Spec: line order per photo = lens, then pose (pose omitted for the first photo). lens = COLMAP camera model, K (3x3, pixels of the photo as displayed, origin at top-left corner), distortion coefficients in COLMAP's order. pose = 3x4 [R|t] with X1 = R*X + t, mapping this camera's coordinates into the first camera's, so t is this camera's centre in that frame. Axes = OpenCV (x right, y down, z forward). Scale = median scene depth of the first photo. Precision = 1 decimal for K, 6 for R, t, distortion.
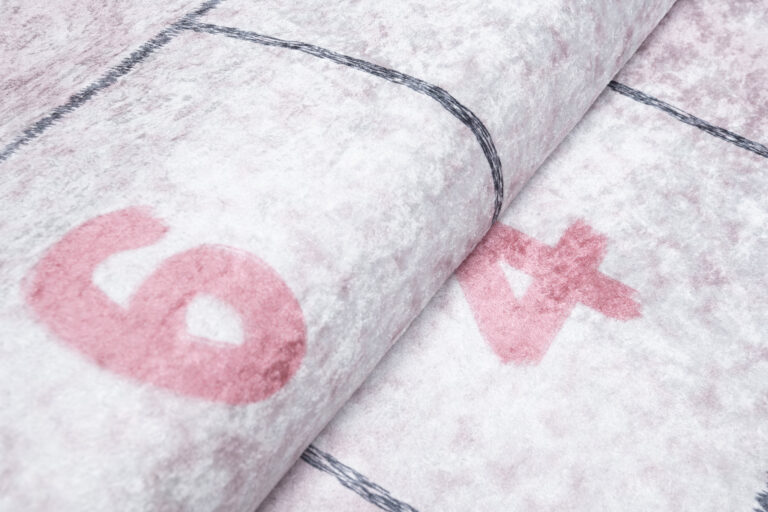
lens RADIAL K [[1142.2, 0, 383.8], [0, 1142.2, 256.5], [0, 0, 1]] dist [-0.023097, 0.000000]
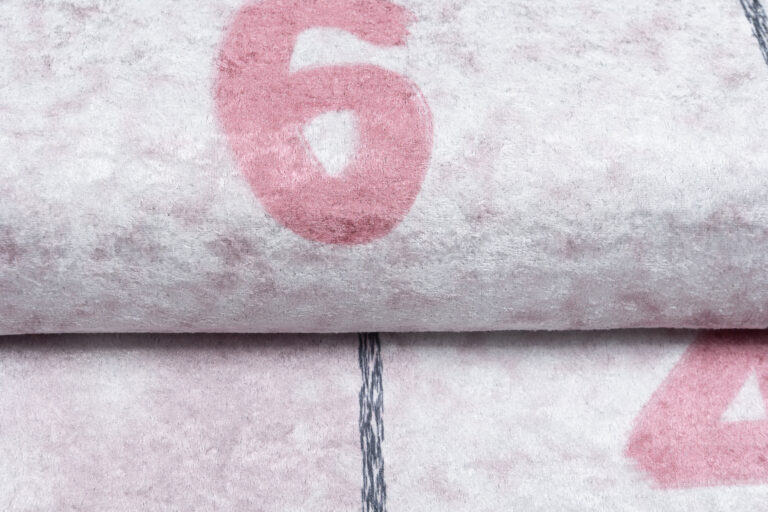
lens RADIAL K [[1142.2, 0, 384.2], [0, 1142.2, 255.6], [0, 0, 1]] dist [-0.023097, 0.000000]
pose [[0.553176, 0.642416, -0.530375, 0.372878], [-0.604194, 0.747702, 0.275484, -0.133805], [0.573538, 0.168059, 0.801755, 0.290460]]
